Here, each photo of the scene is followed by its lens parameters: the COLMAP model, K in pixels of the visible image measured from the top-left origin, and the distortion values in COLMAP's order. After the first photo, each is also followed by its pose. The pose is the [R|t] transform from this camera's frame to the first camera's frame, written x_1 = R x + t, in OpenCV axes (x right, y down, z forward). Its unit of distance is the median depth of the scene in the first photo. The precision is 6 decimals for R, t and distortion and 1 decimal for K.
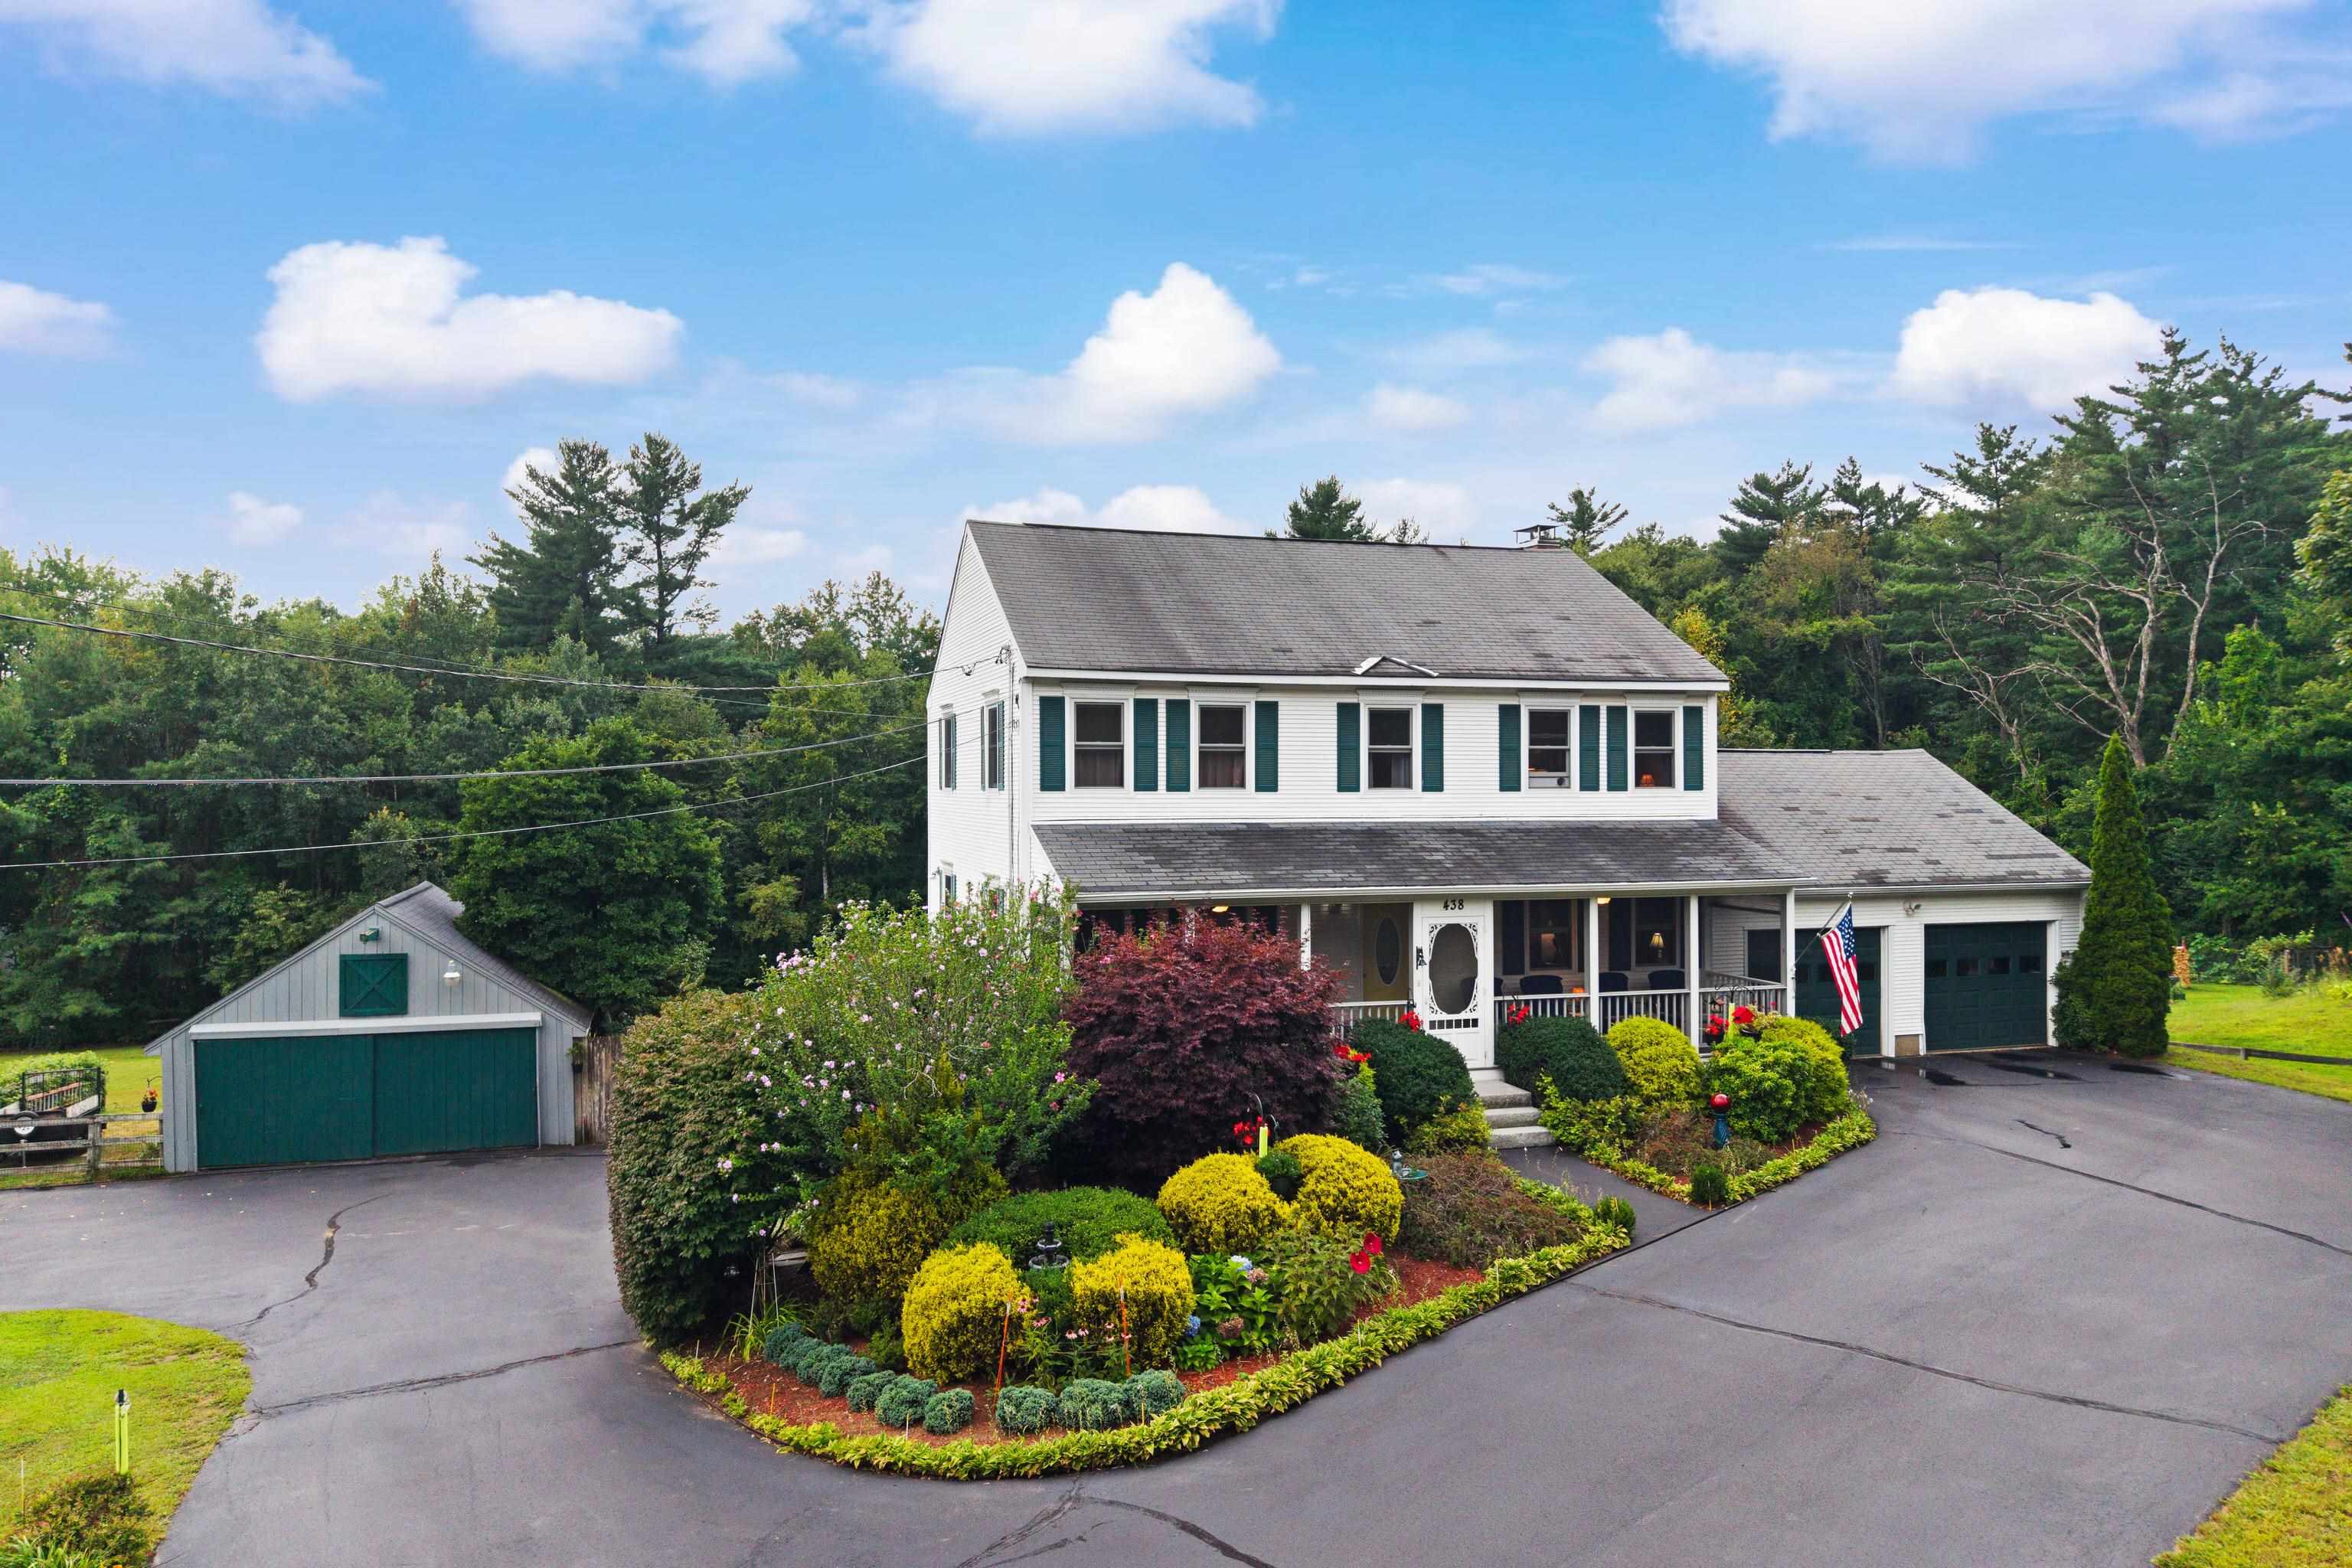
lens RADIAL K [[1582.0, 0, 1188.6], [0, 1582.0, 798.5], [0, 0, 1]] dist [0.009282, -0.002494]
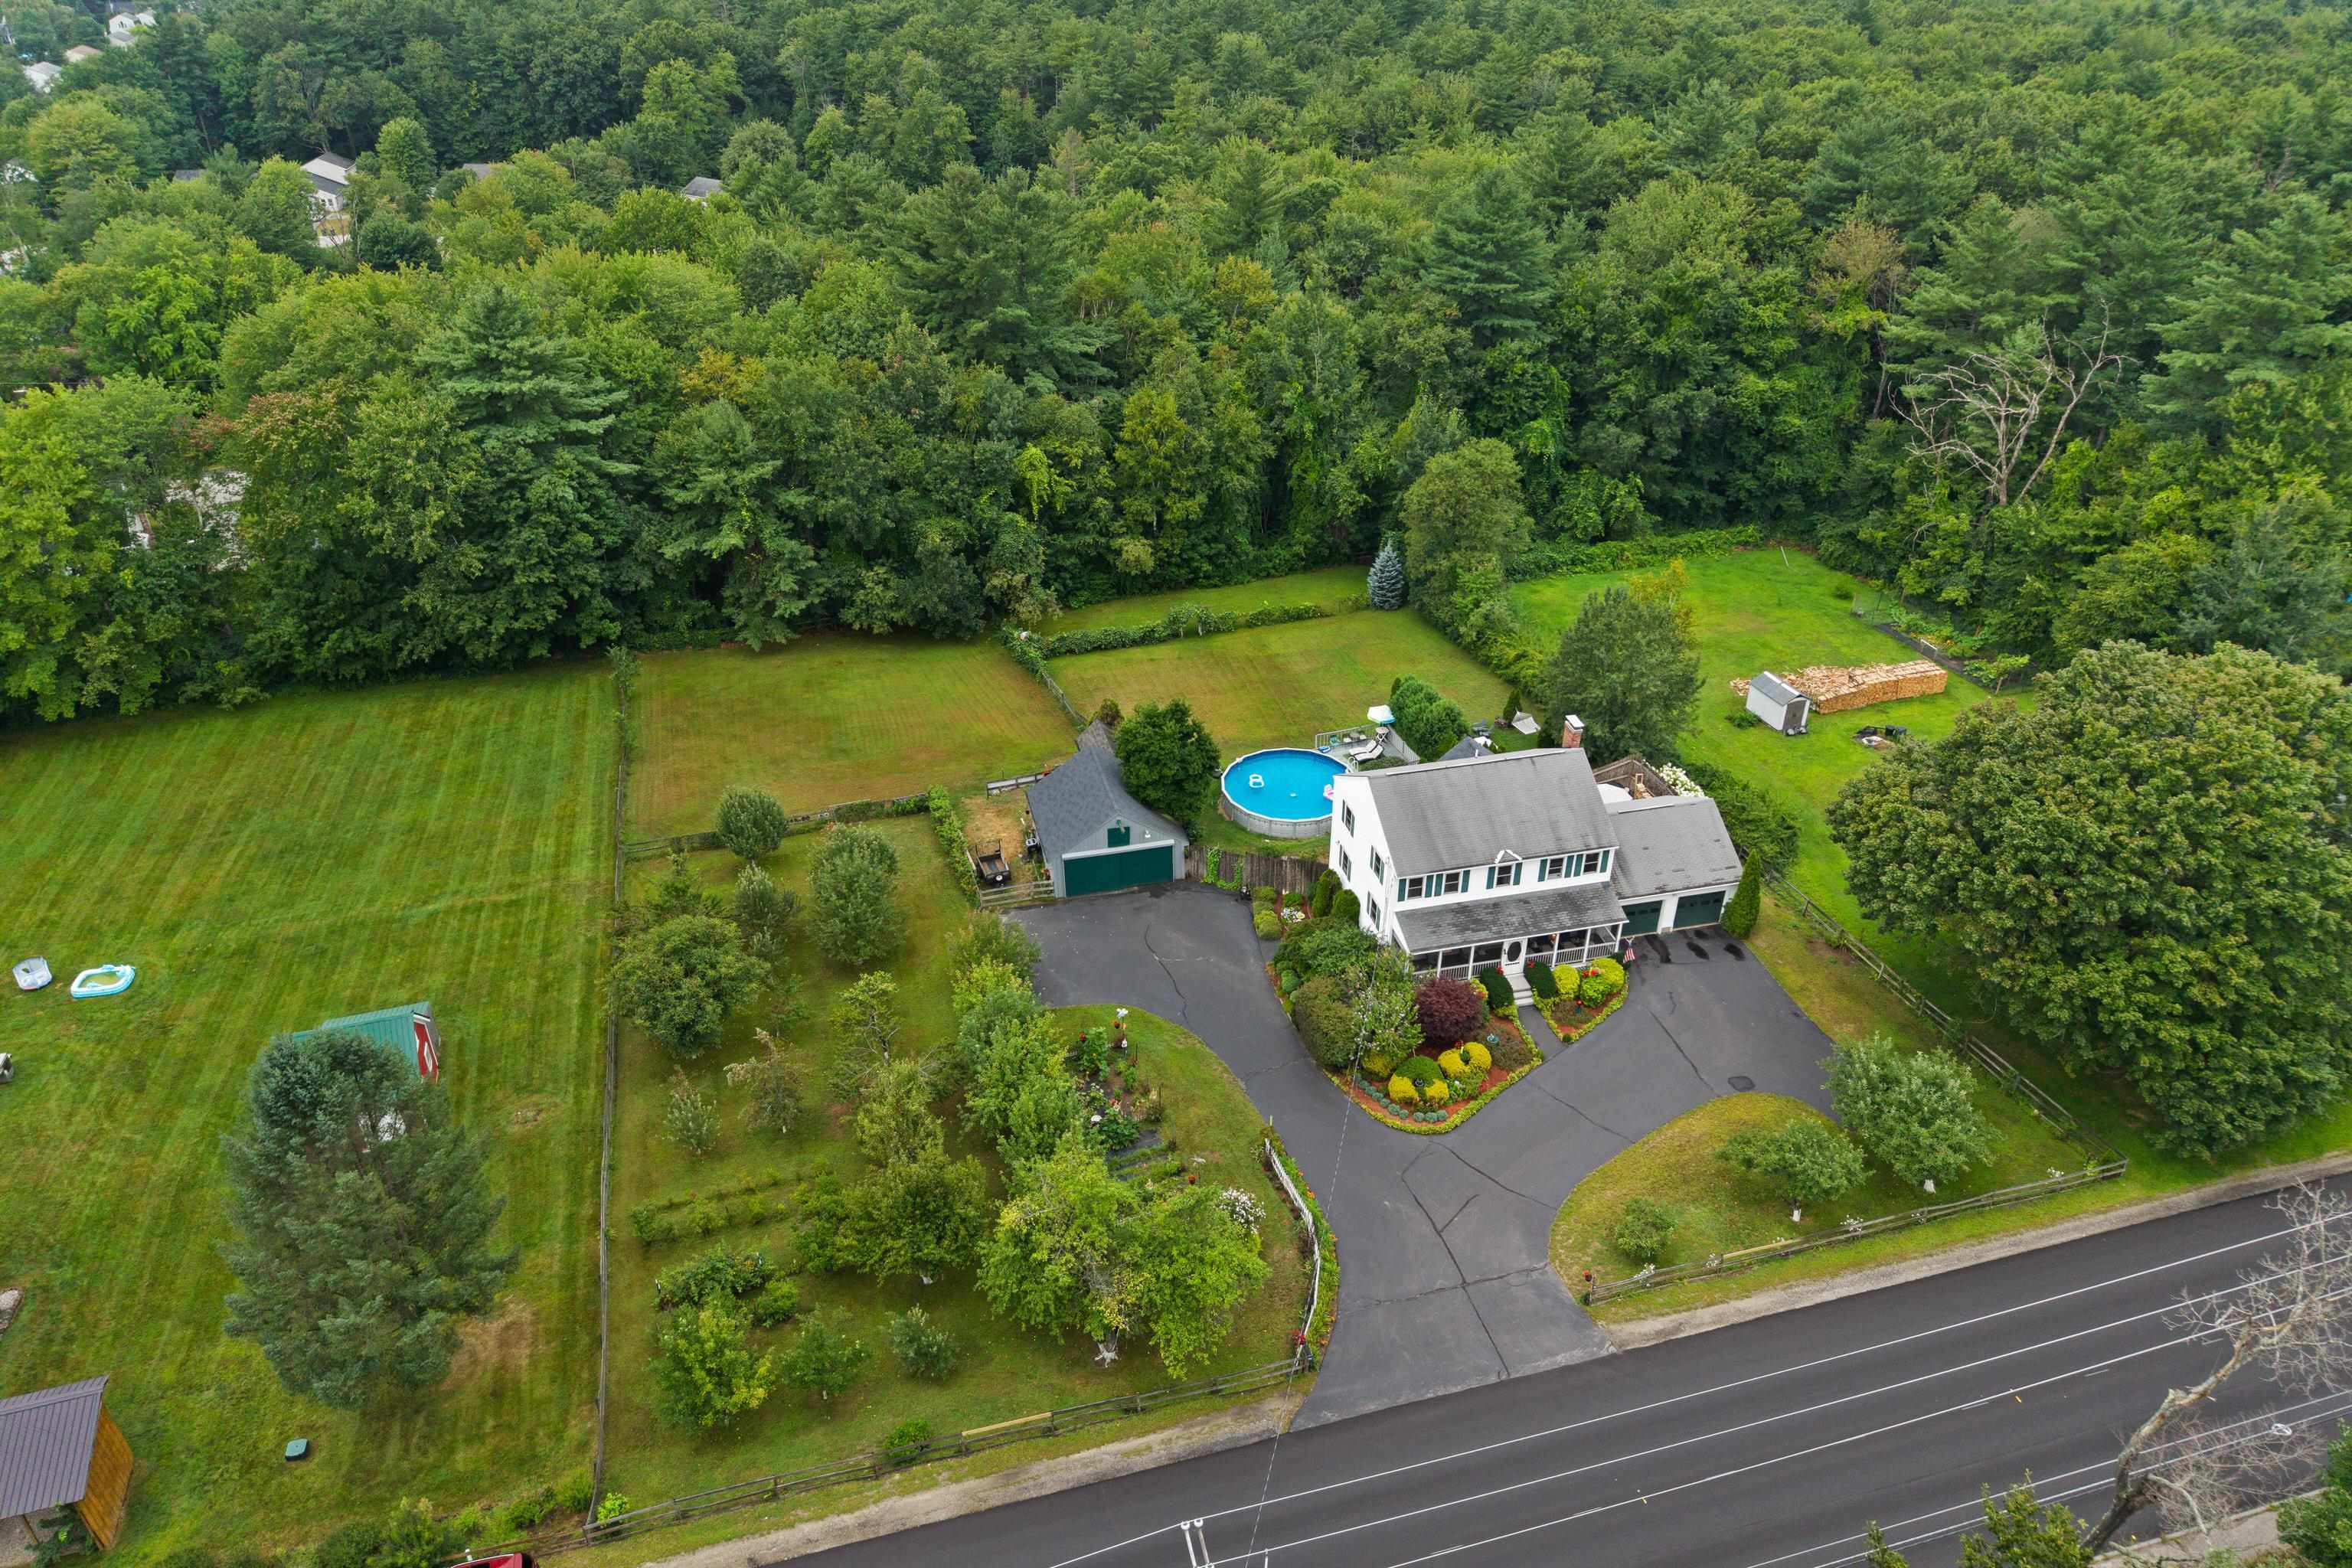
lens RADIAL K [[1601.3, 0, 1171.3], [0, 1601.3, 791.1], [0, 0, 1]] dist [0.047771, -0.057617]
pose [[0.997556, 0.037741, -0.058800, -0.249025], [-0.000894, 0.848388, 0.529375, -1.305137], [0.069865, -0.528028, 0.846348, -1.182414]]
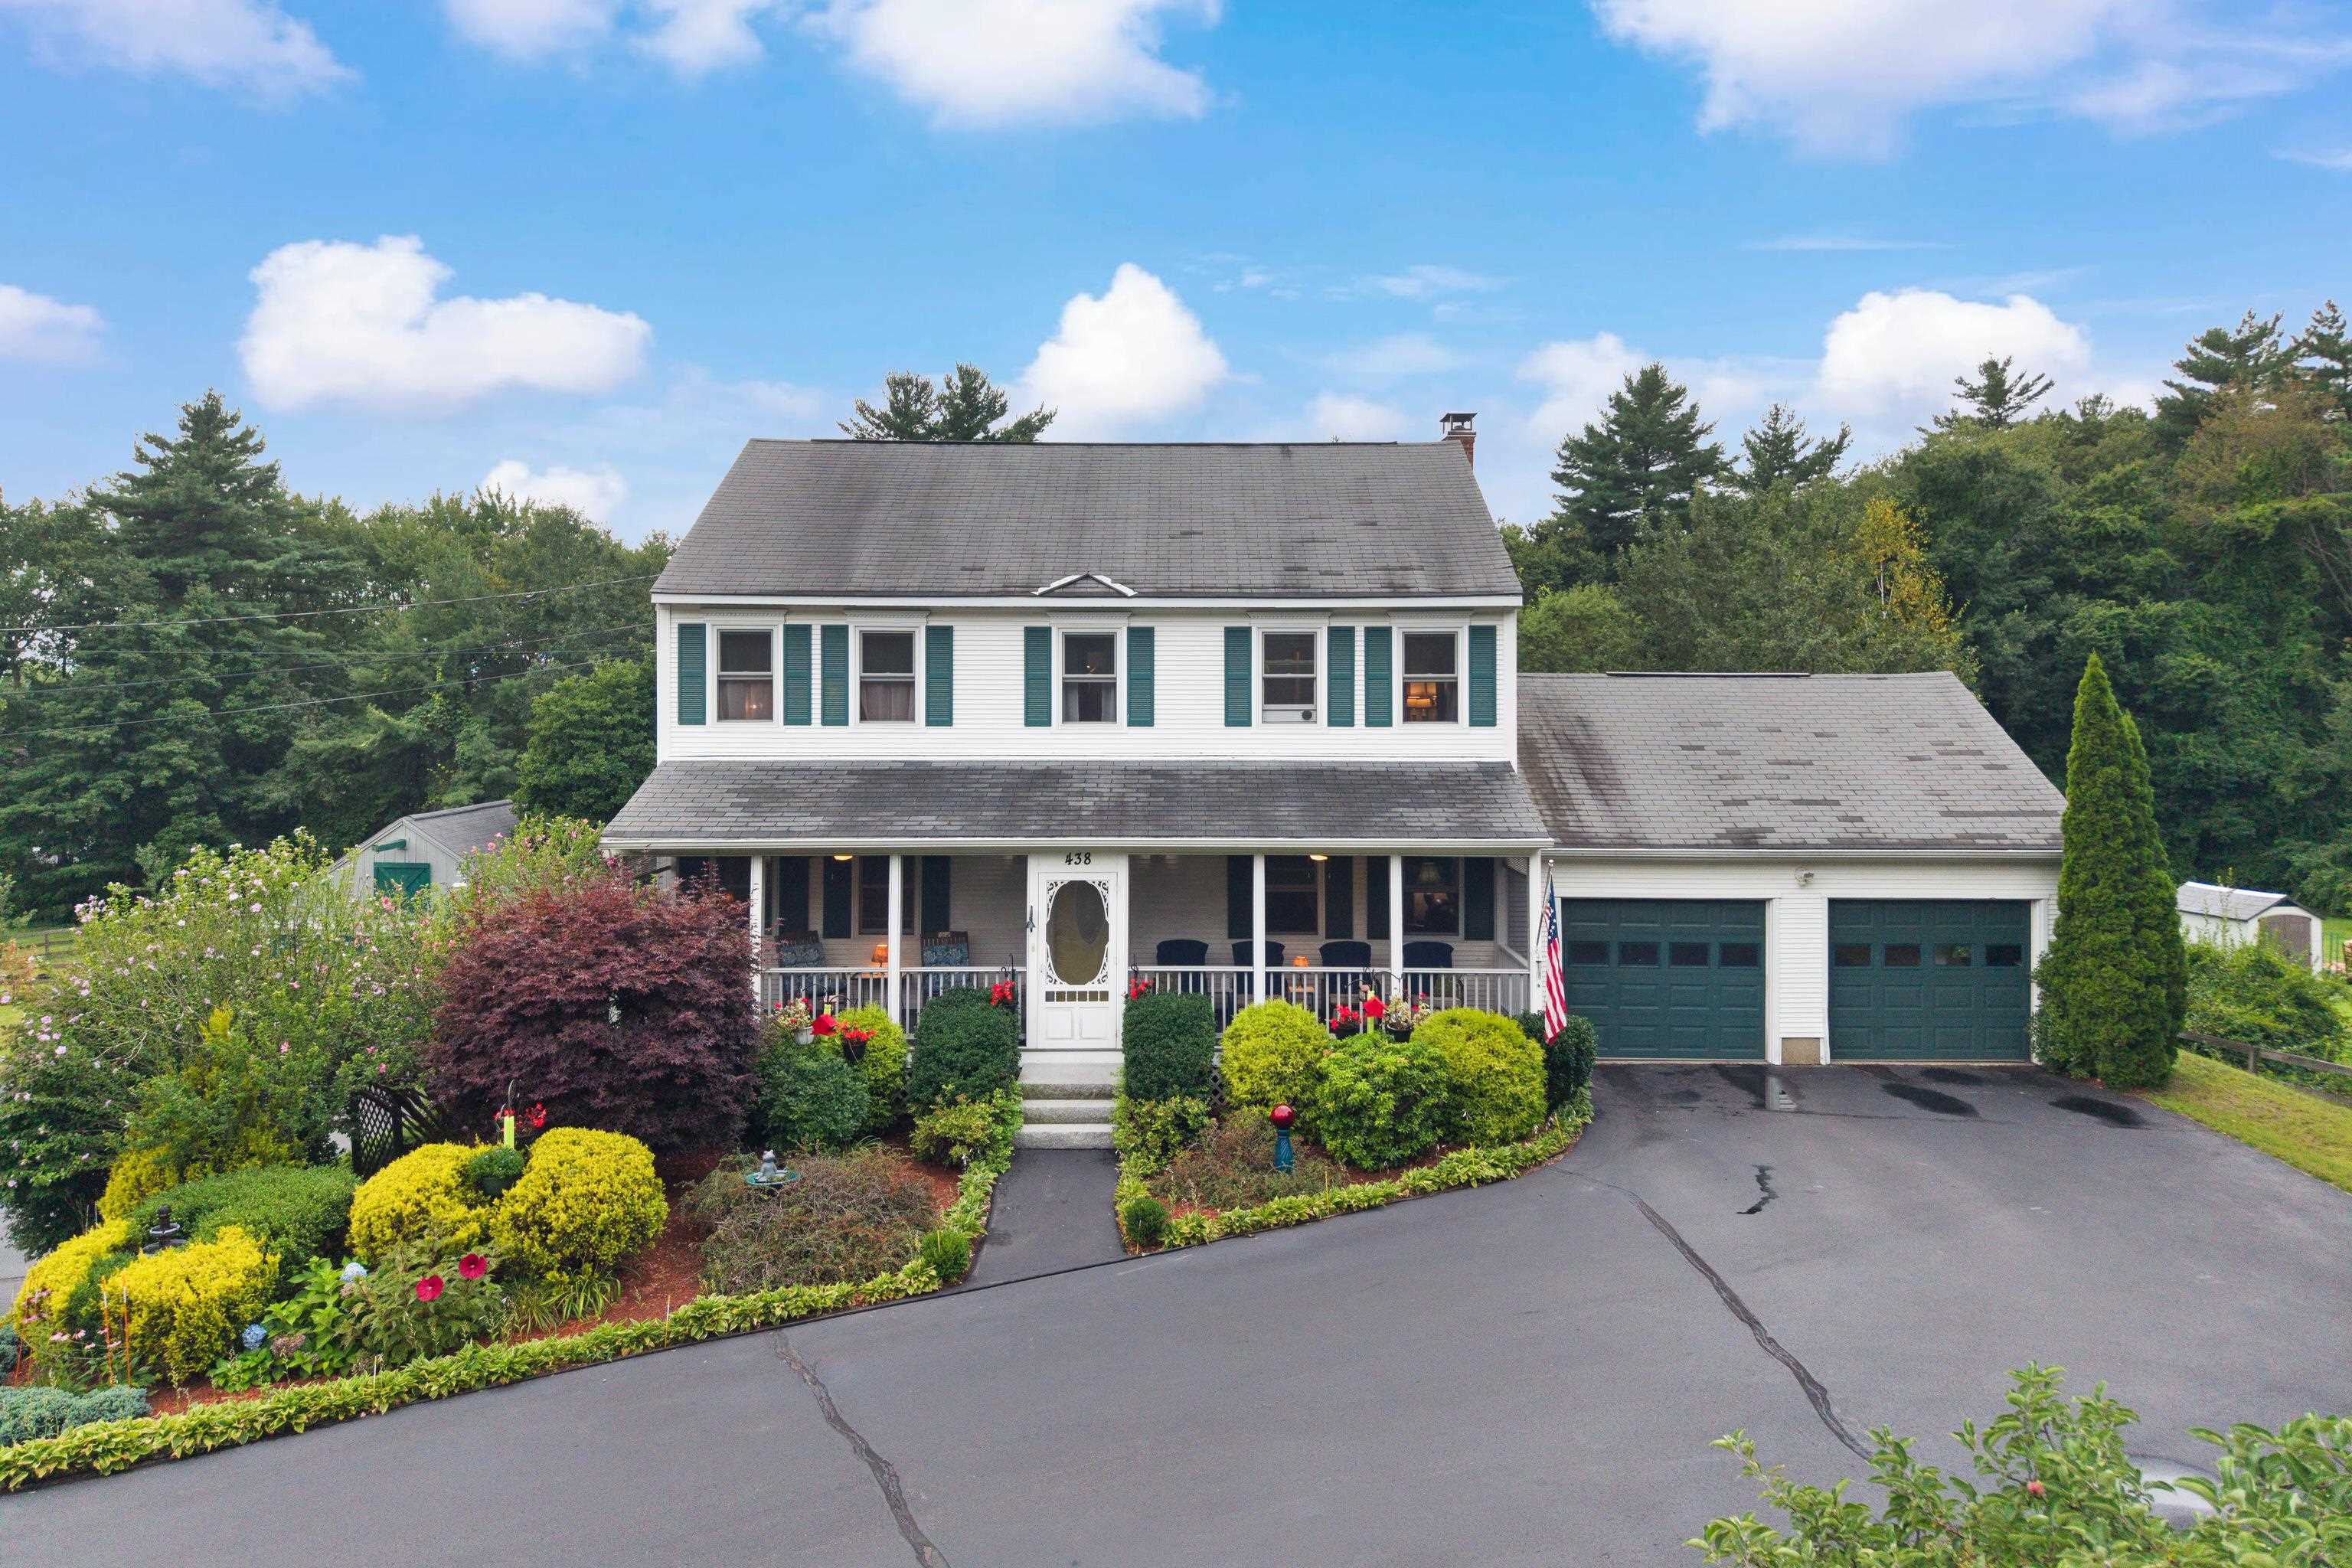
lens RADIAL K [[1584.3, 0, 1184.6], [0, 1584.3, 713.0], [0, 0, 1]] dist [0.032844, -0.046215]
pose [[0.953392, 0.005830, -0.301680, 0.298416], [-0.004905, 0.999981, 0.003825, -0.010234], [0.301696, -0.002167, 0.953402, 0.115601]]
